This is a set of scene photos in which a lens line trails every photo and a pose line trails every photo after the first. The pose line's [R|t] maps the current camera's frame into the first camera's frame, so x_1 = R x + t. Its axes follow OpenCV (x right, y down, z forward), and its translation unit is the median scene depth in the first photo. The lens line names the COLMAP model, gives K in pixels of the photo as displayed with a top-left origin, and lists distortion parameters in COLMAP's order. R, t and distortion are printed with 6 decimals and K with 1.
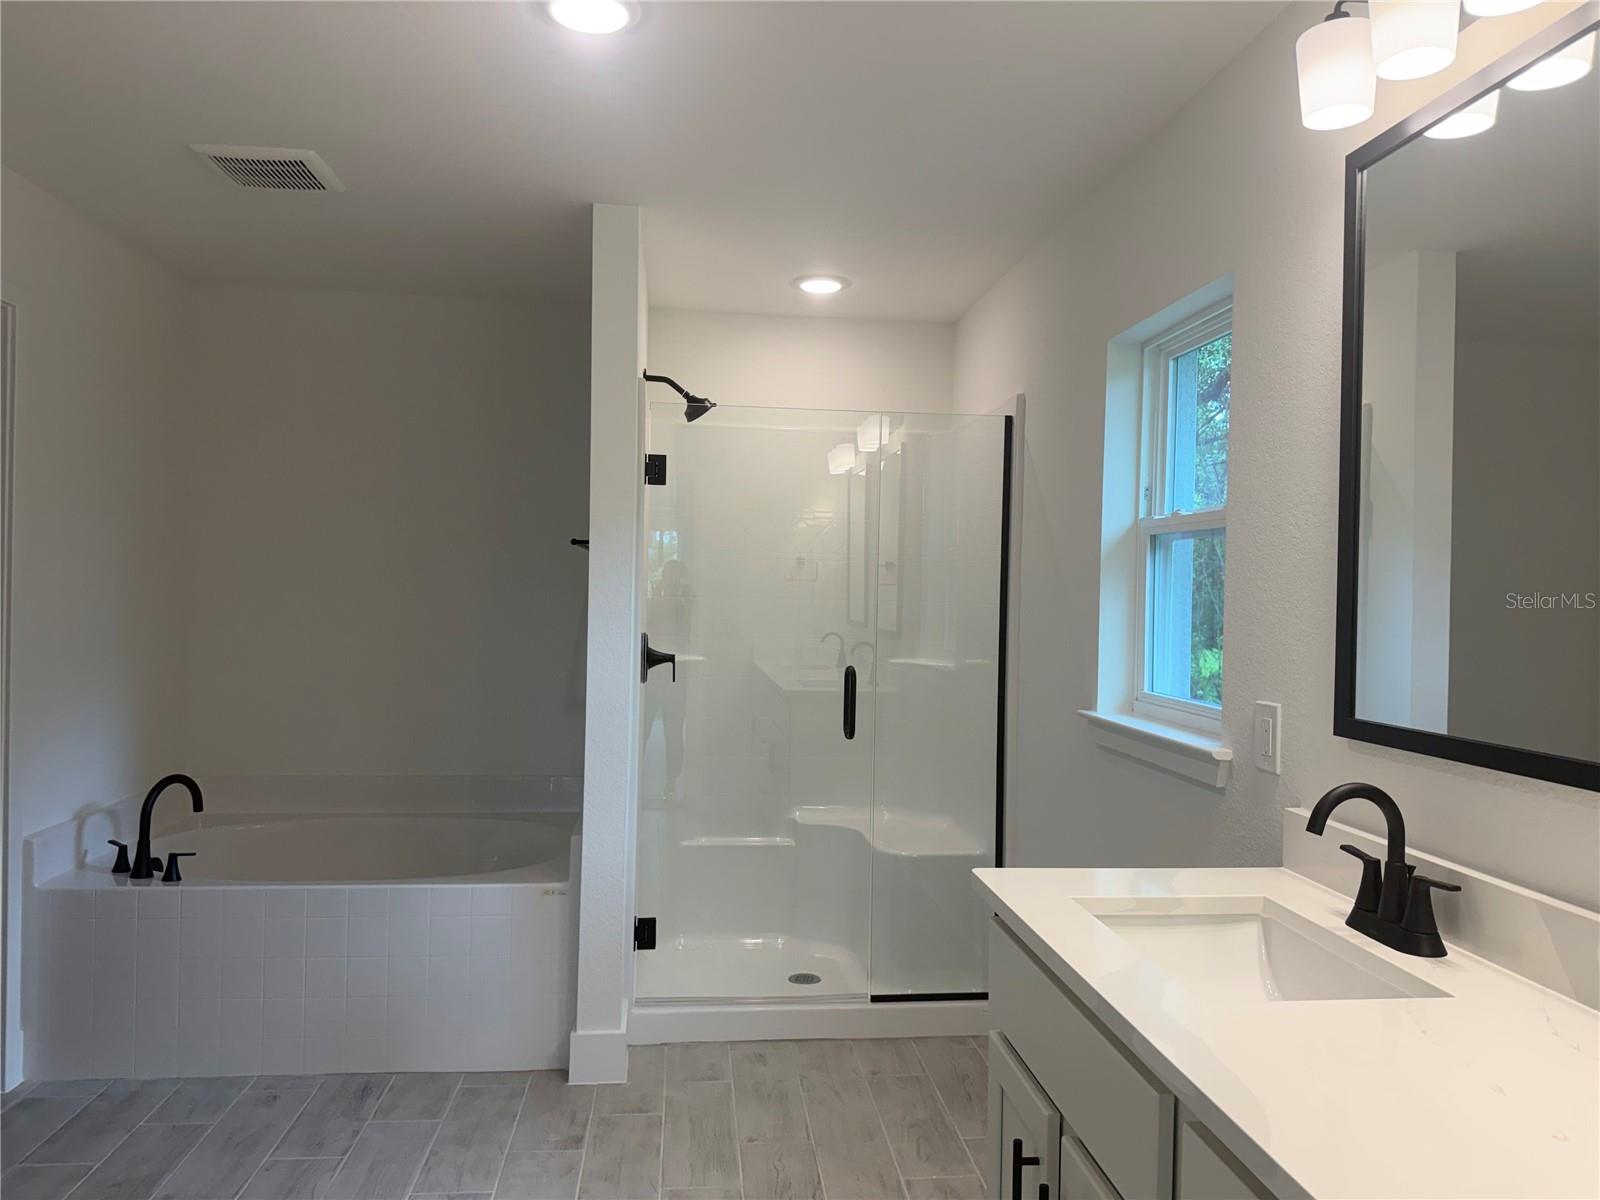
lens RADIAL K [[1112.8, 0, 800.0], [0, 1112.8, 600.0], [0, 0, 1]] dist [-0.000676, -0.000603]
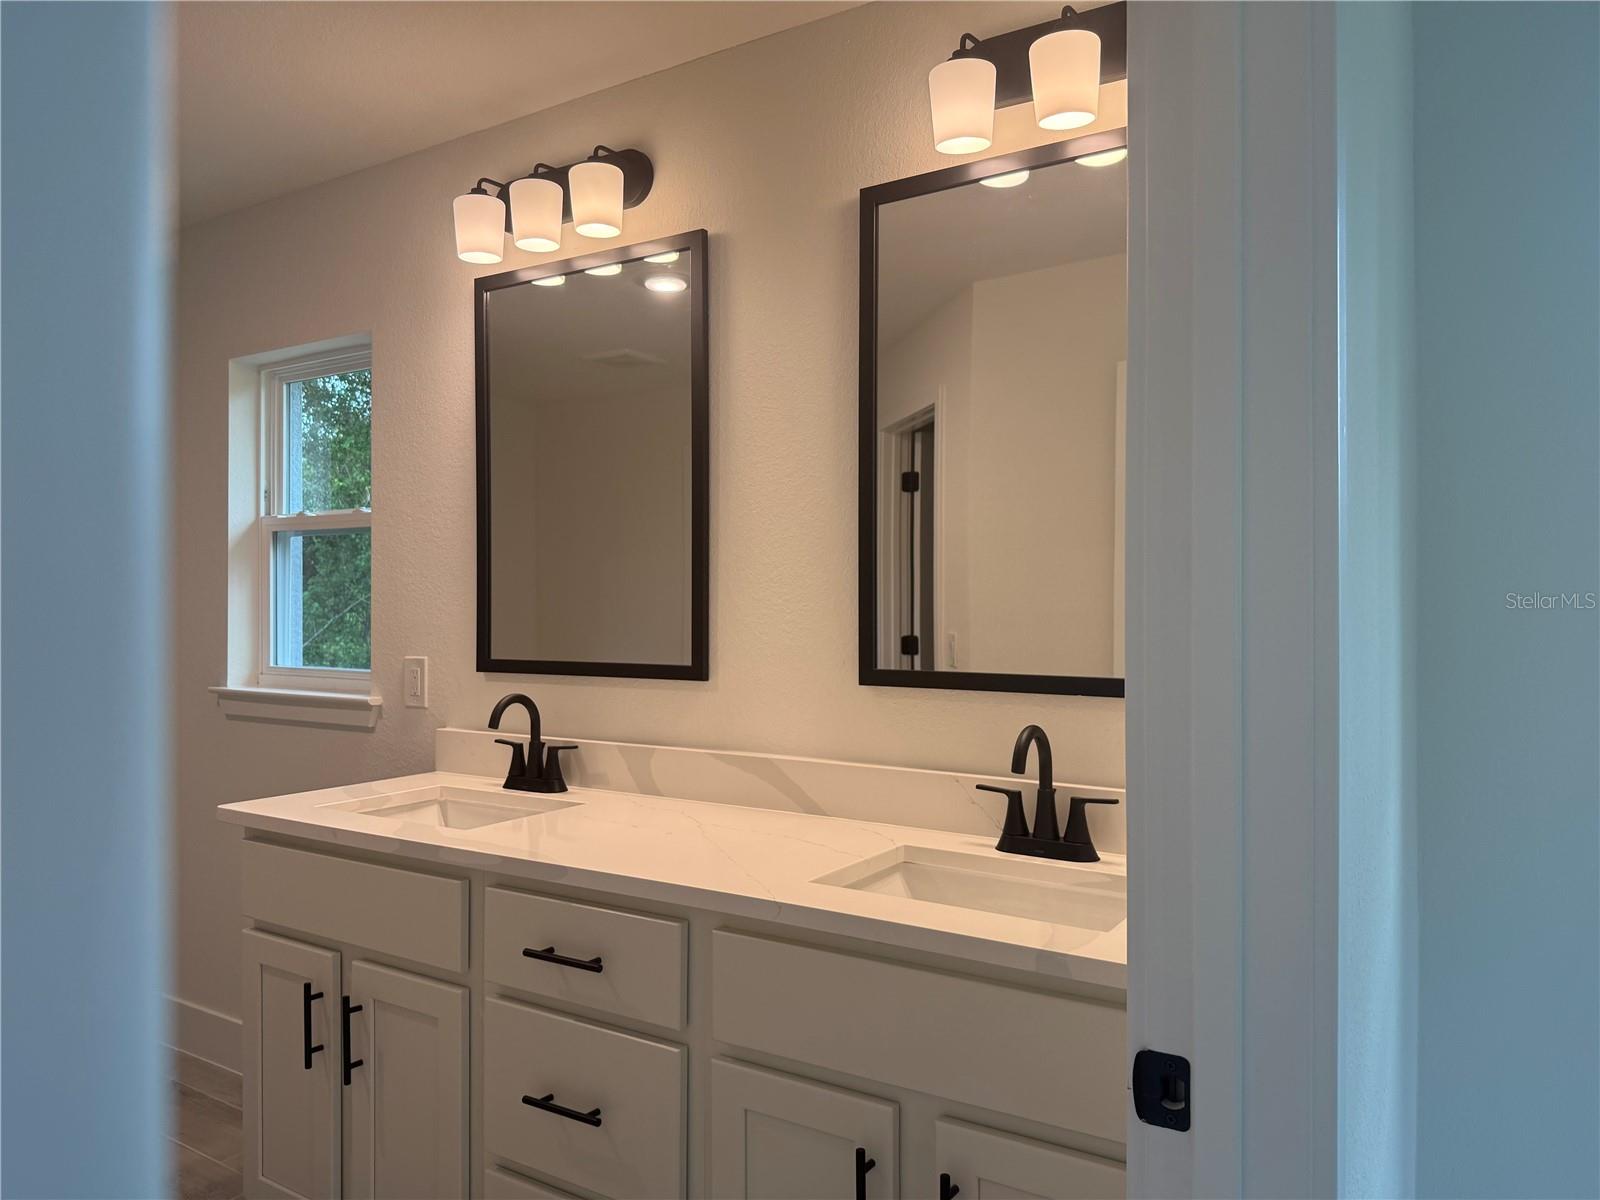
lens RADIAL K [[1116.7, 0, 800.0], [0, 1116.7, 600.0], [0, 0, 1]] dist [-0.006895, -0.003617]
pose [[0.612709, -0.009430, 0.790252, -0.363606], [0.013047, 0.999913, 0.001816, 0.025055], [-0.790201, 0.009198, 0.612779, -0.209996]]
